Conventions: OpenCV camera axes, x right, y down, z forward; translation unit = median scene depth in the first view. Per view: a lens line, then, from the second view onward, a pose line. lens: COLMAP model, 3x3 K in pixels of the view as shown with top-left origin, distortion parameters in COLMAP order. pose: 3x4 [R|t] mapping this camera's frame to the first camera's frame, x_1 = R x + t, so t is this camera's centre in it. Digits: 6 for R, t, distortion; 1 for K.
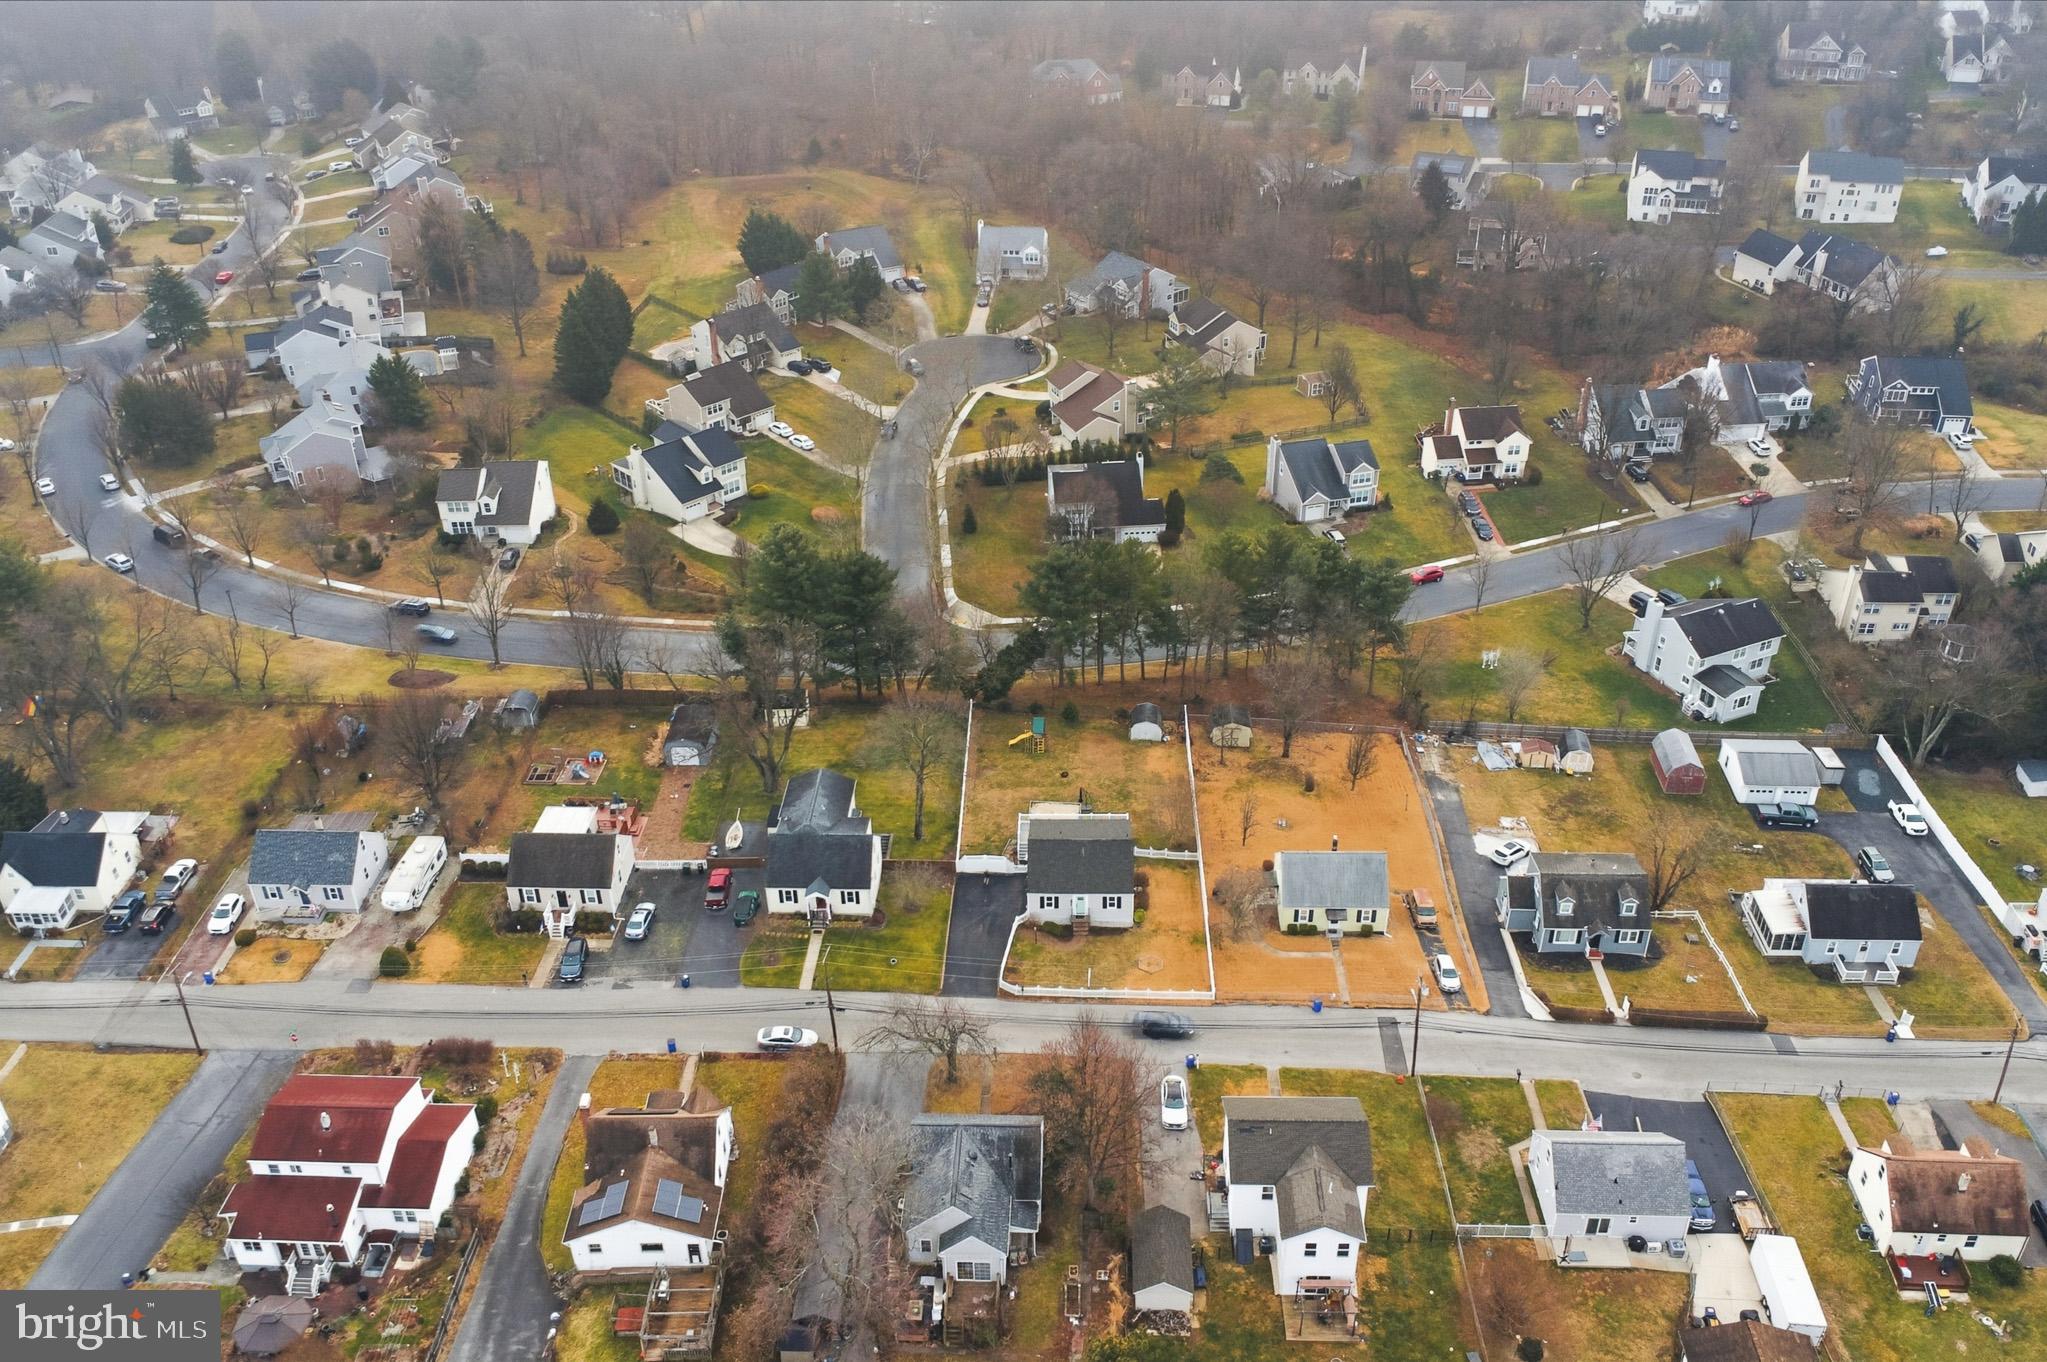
lens RADIAL K [[1749.5, 0, 1026.1], [0, 1749.5, 680.9], [0, 0, 1]] dist [0.018626, 0.003192]
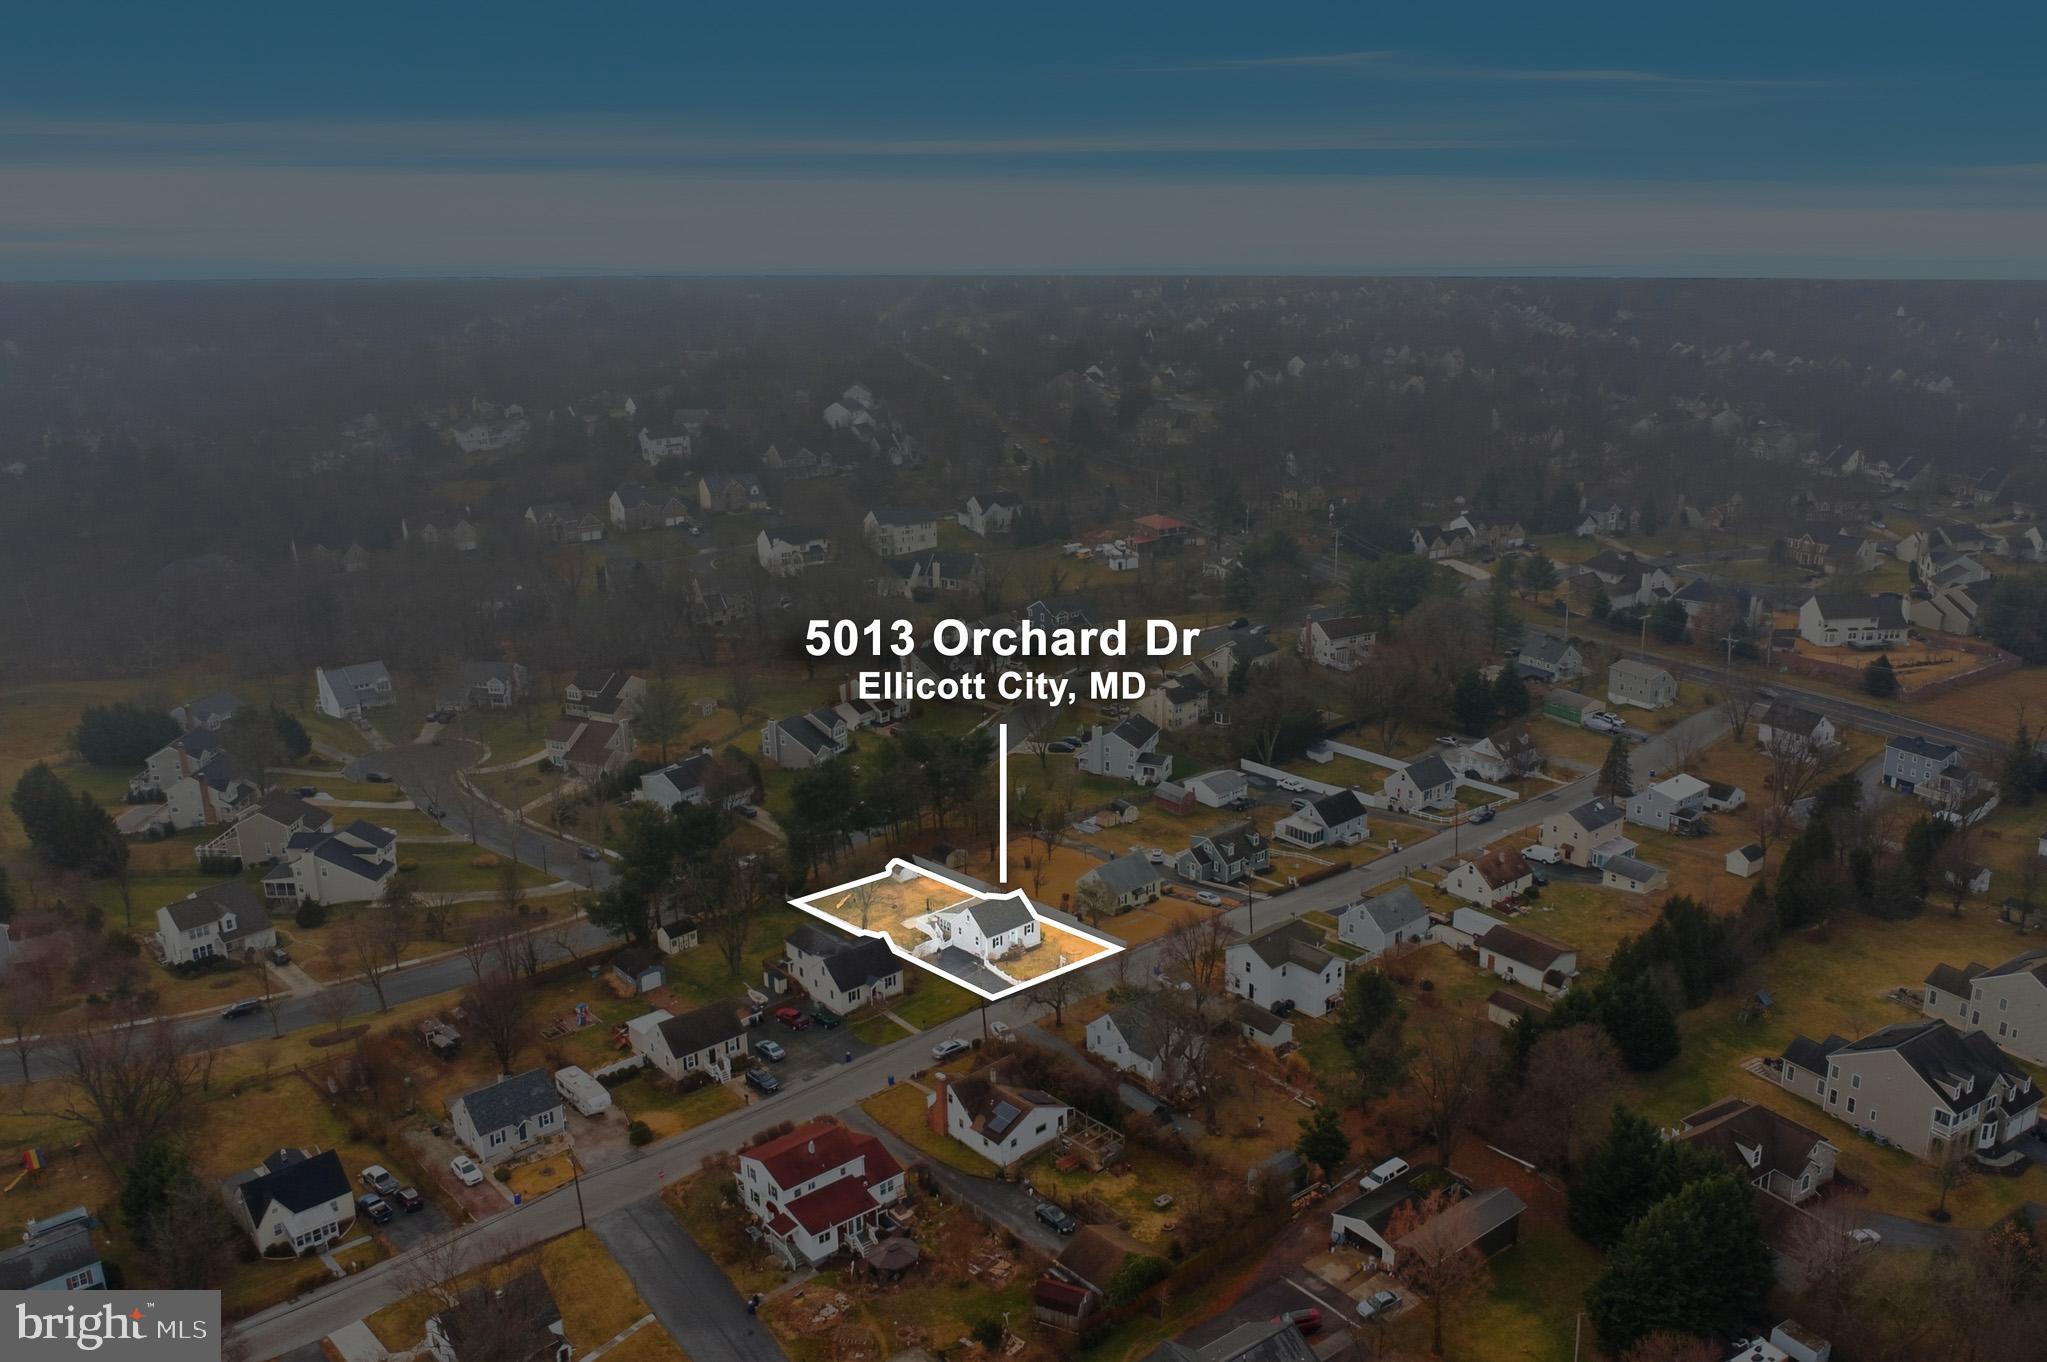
lens RADIAL K [[1749.5, 0, 1021.6], [0, 1749.5, 676.3], [0, 0, 1]] dist [0.018626, 0.003192]
pose [[0.737637, -0.204042, 0.643629, -0.733129], [0.370572, 0.919189, -0.133299, 0.103312], [-0.564418, 0.336837, 0.753640, -0.175349]]
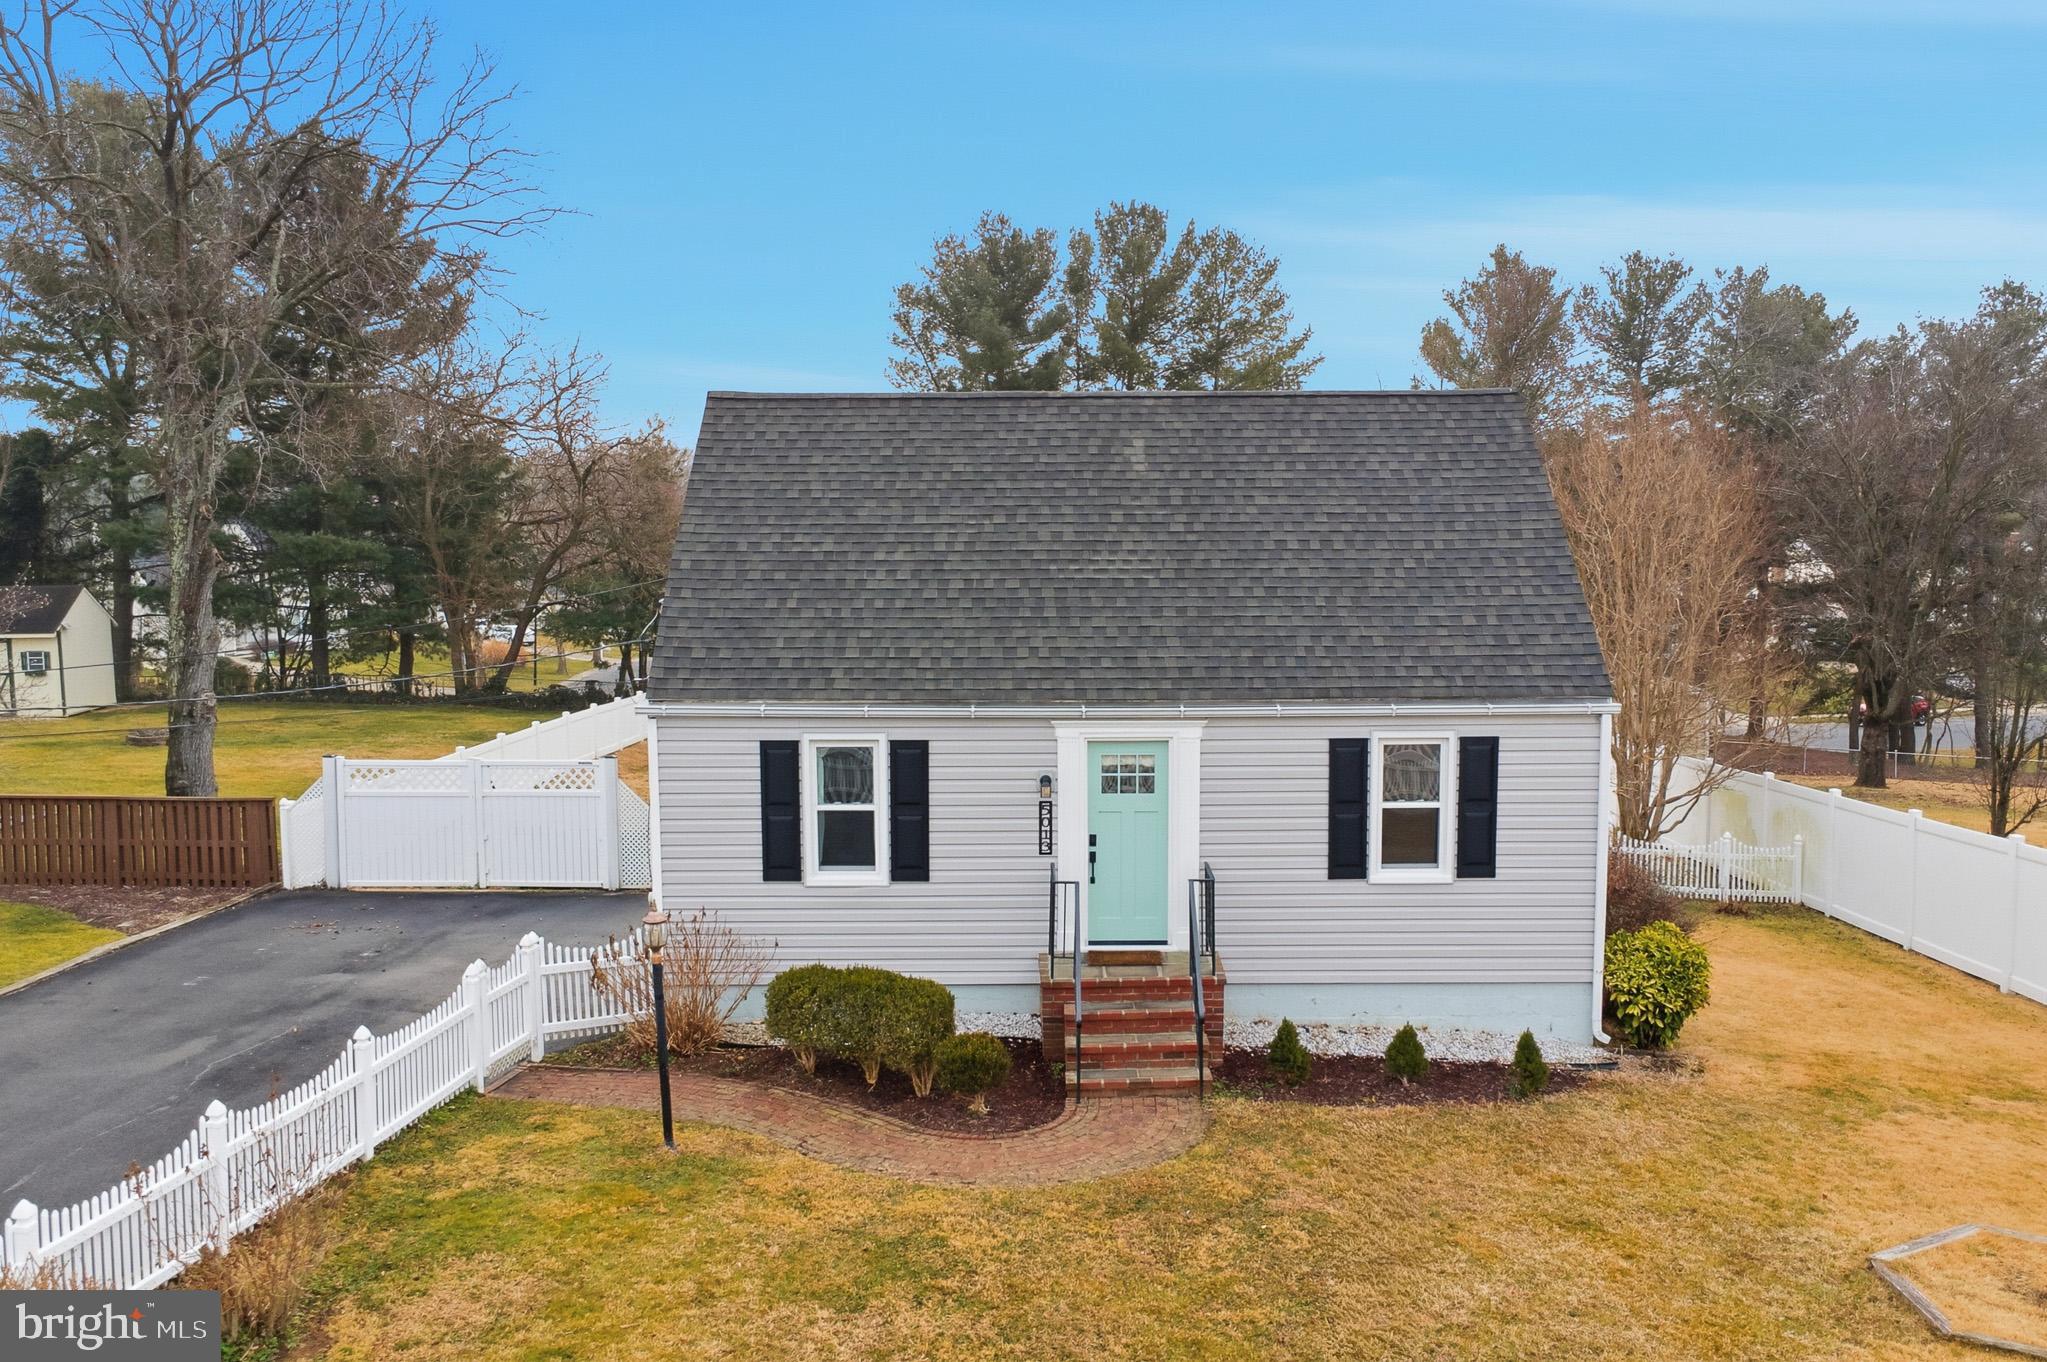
lens RADIAL K [[1749.5, 0, 1027.5], [0, 1749.5, 690.2], [0, 0, 1]] dist [0.018626, 0.003192]
pose [[0.999860, -0.006981, 0.015206, 0.019164], [0.012791, 0.904748, -0.425754, 0.137951], [-0.010785, 0.425889, 0.904711, 0.741698]]
